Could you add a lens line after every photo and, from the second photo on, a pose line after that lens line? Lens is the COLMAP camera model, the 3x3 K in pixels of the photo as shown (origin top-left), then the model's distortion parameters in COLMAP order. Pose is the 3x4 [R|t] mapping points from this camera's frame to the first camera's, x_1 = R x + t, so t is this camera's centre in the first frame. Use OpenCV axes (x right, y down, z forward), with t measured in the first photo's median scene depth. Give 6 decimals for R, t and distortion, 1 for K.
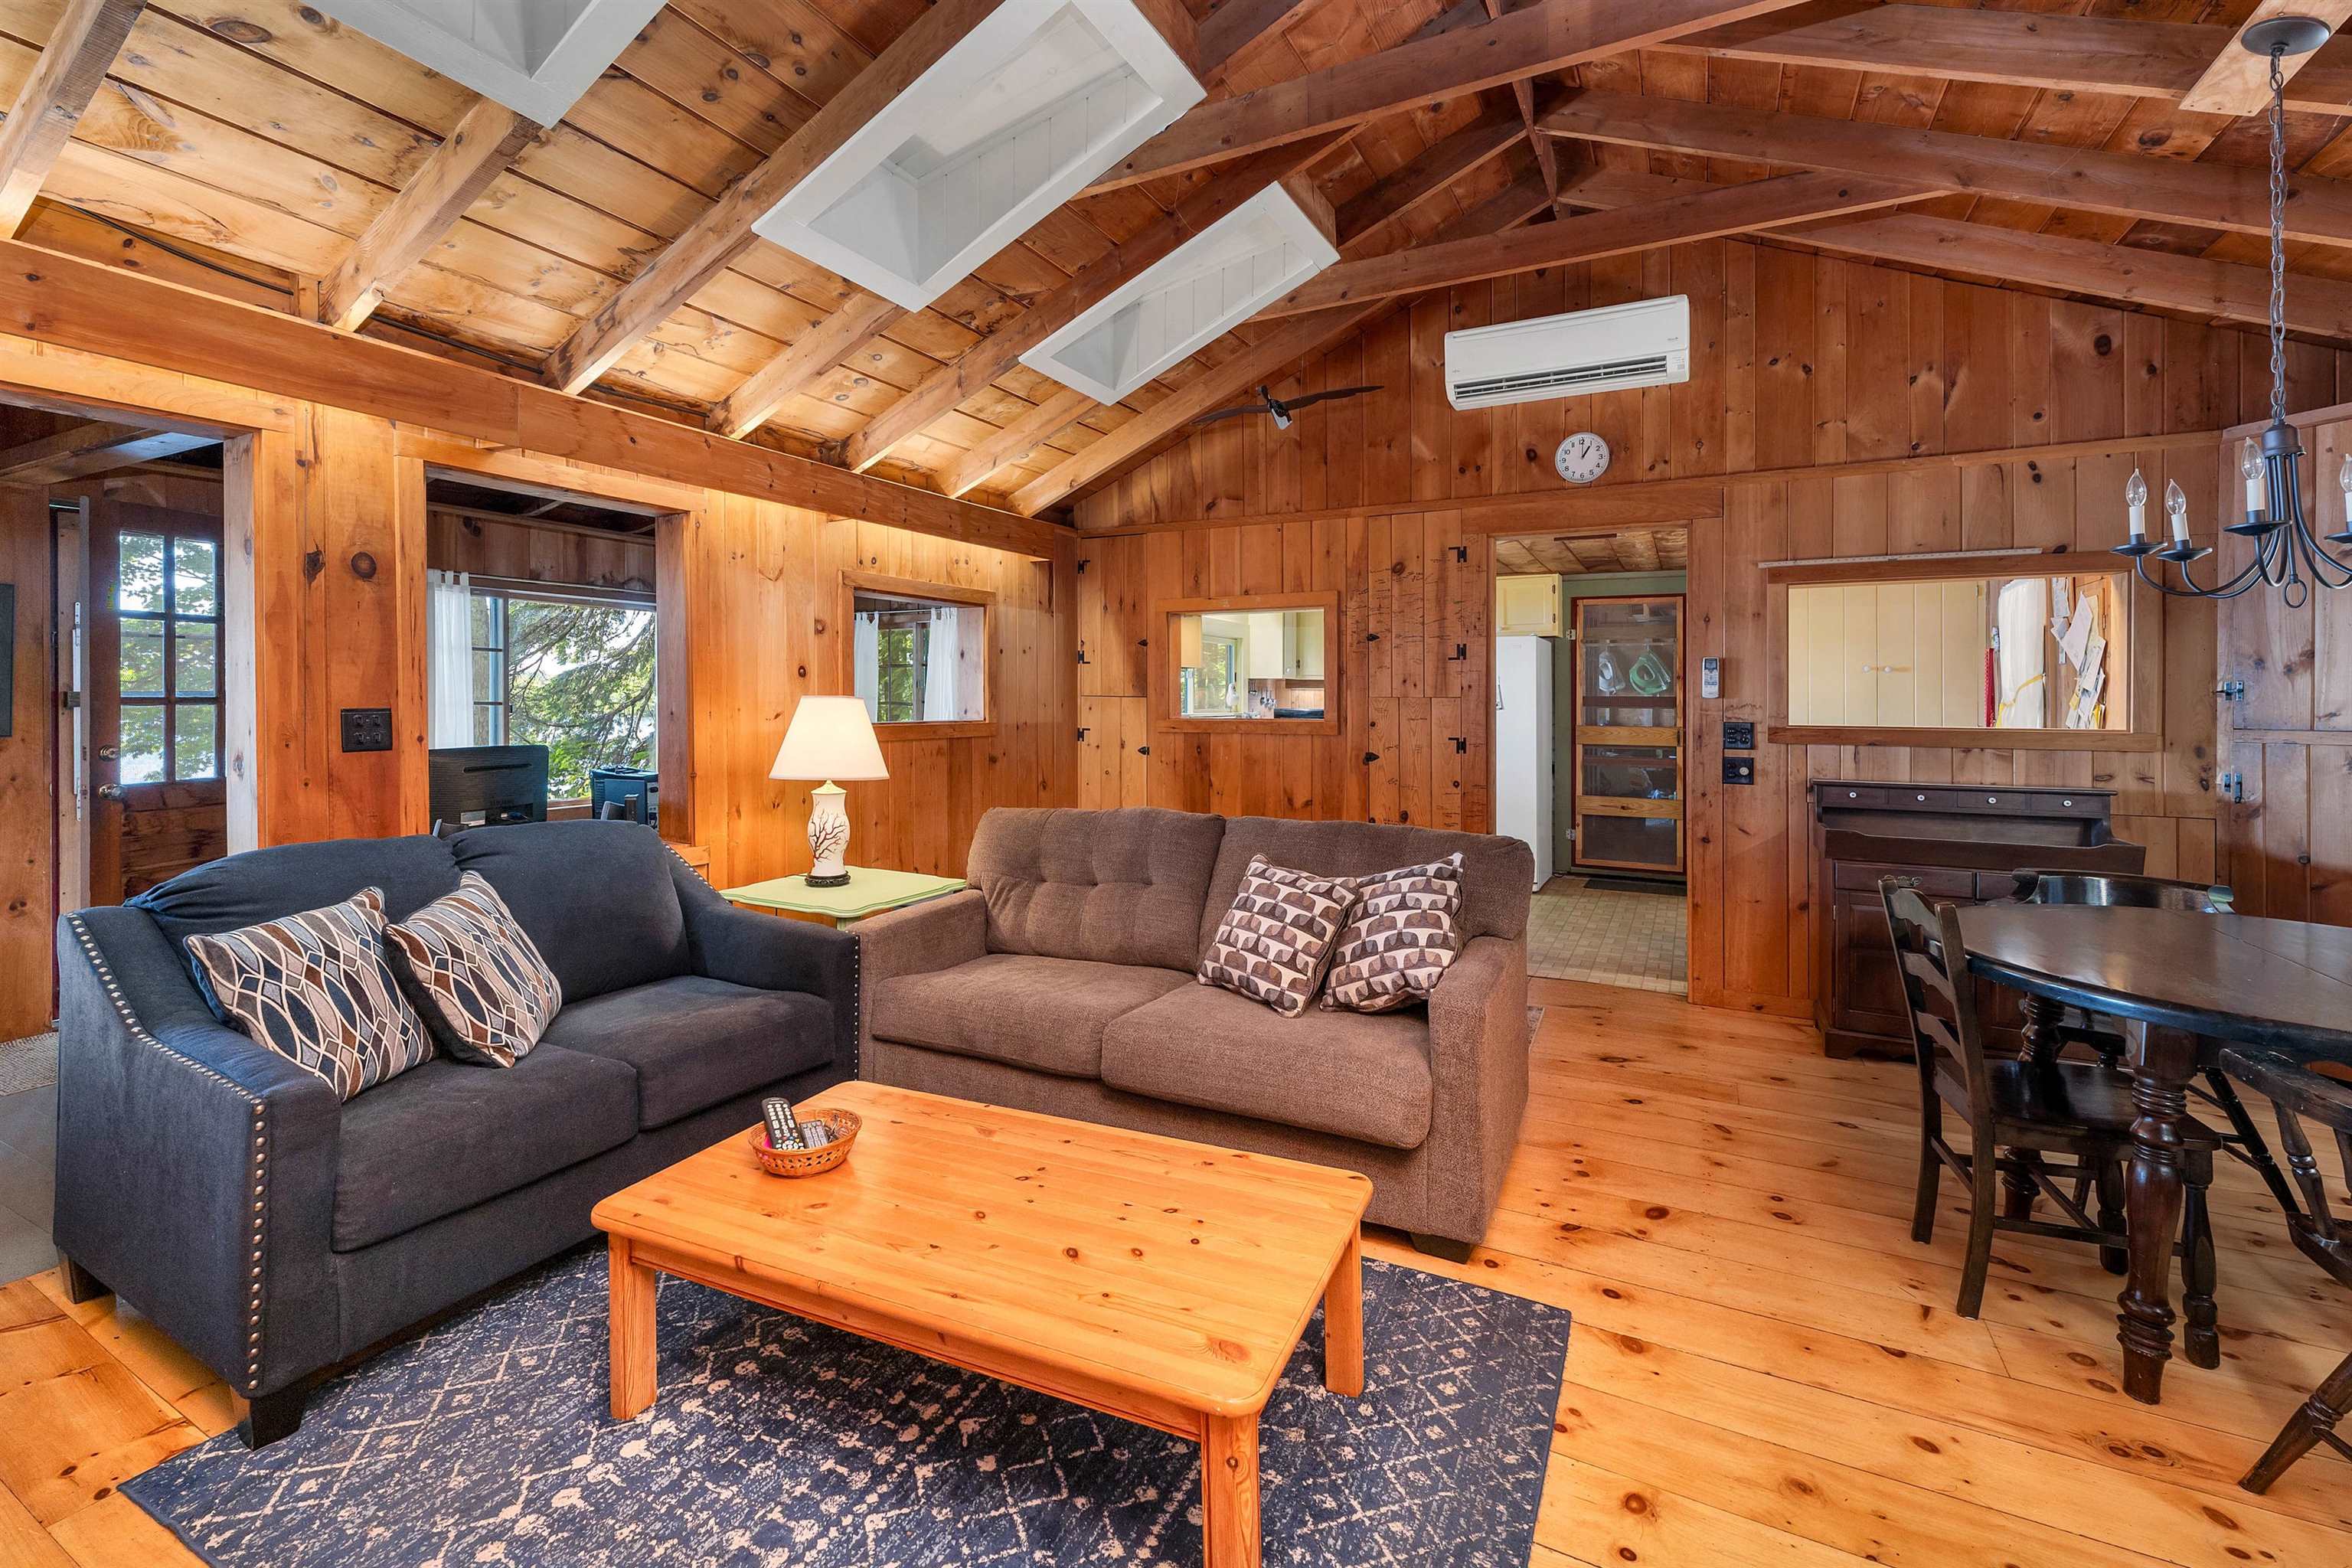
lens RADIAL K [[1008.9, 0, 1155.9], [0, 1008.9, 704.2], [0, 0, 1]] dist [-0.000440, 0.000181]
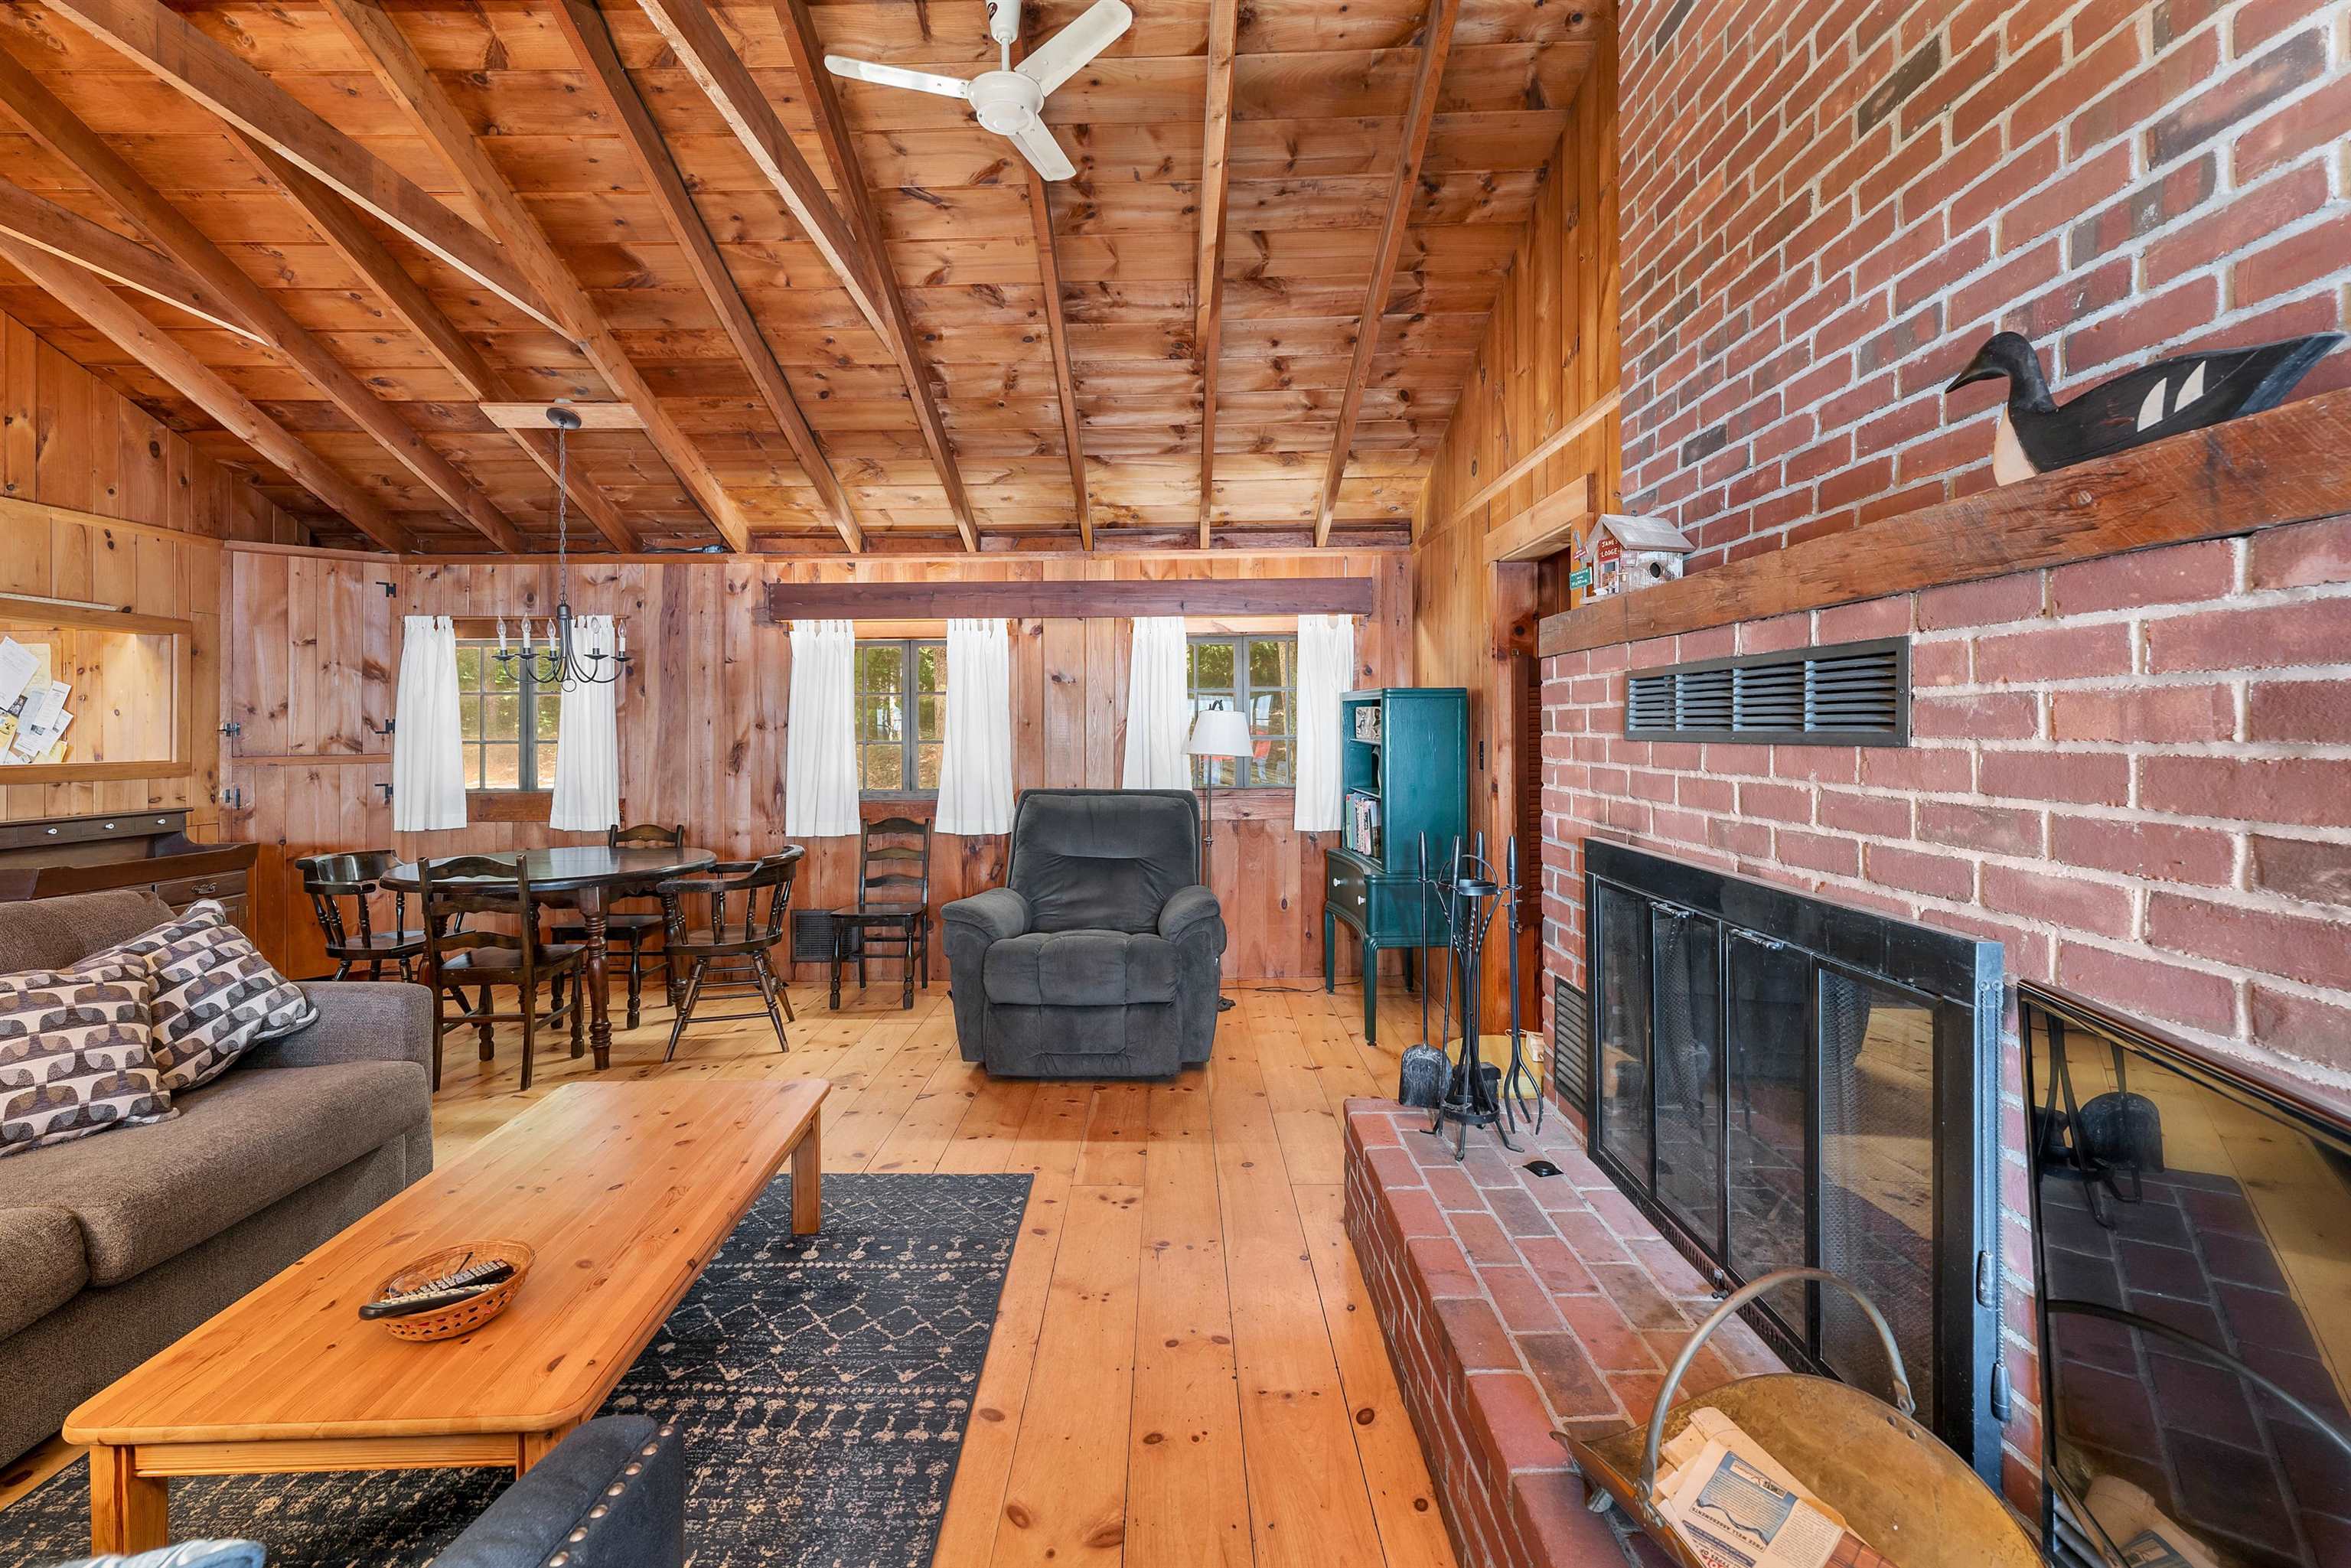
lens RADIAL K [[1008.4, 0, 1167.4], [0, 1008.4, 731.1], [0, 0, 1]] dist [-0.000440, 0.000181]
pose [[-0.462161, -0.000626, 0.886796, -0.776510], [0.006974, 0.999966, 0.004340, -0.008427], [-0.886769, 0.008191, -0.462141, 0.505224]]
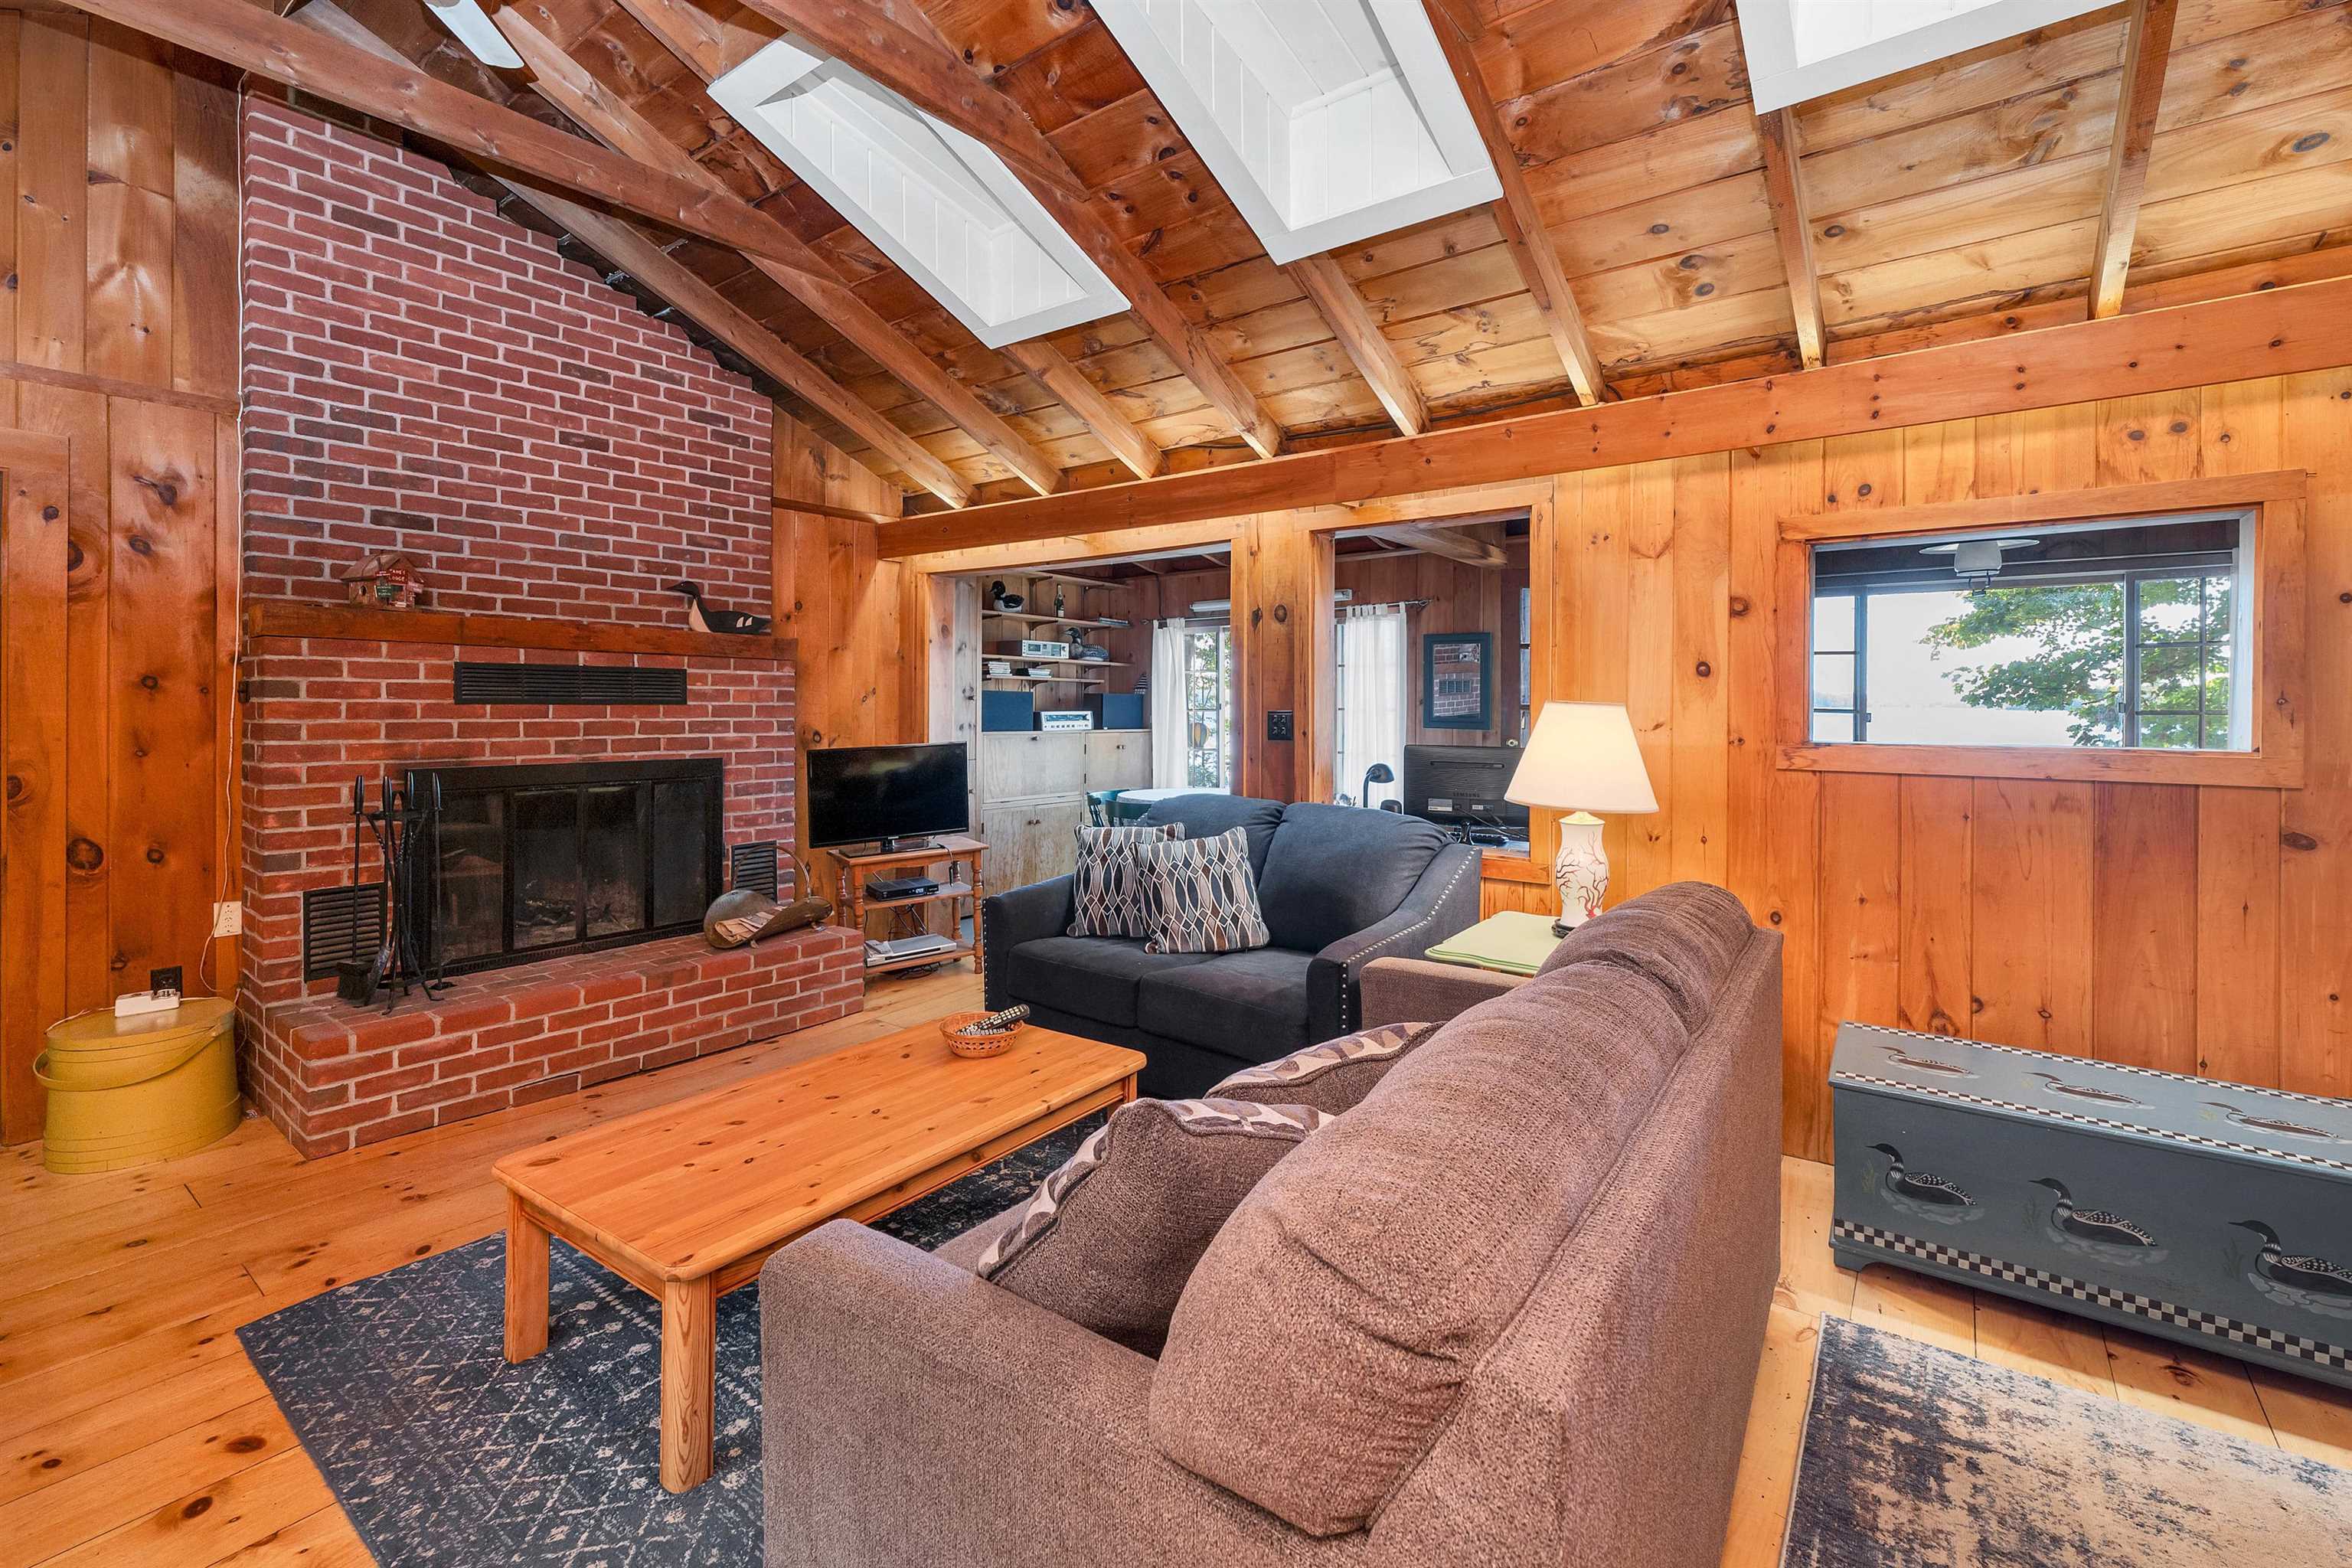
lens RADIAL K [[1008.9, 0, 1179.6], [0, 1008.9, 714.0], [0, 0, 1]] dist [-0.000440, 0.000181]
pose [[-0.159134, 0.007774, -0.987226, 0.541444], [-0.007642, 0.999929, 0.009106, -0.002697], [0.987227, 0.008993, -0.159063, 0.857981]]
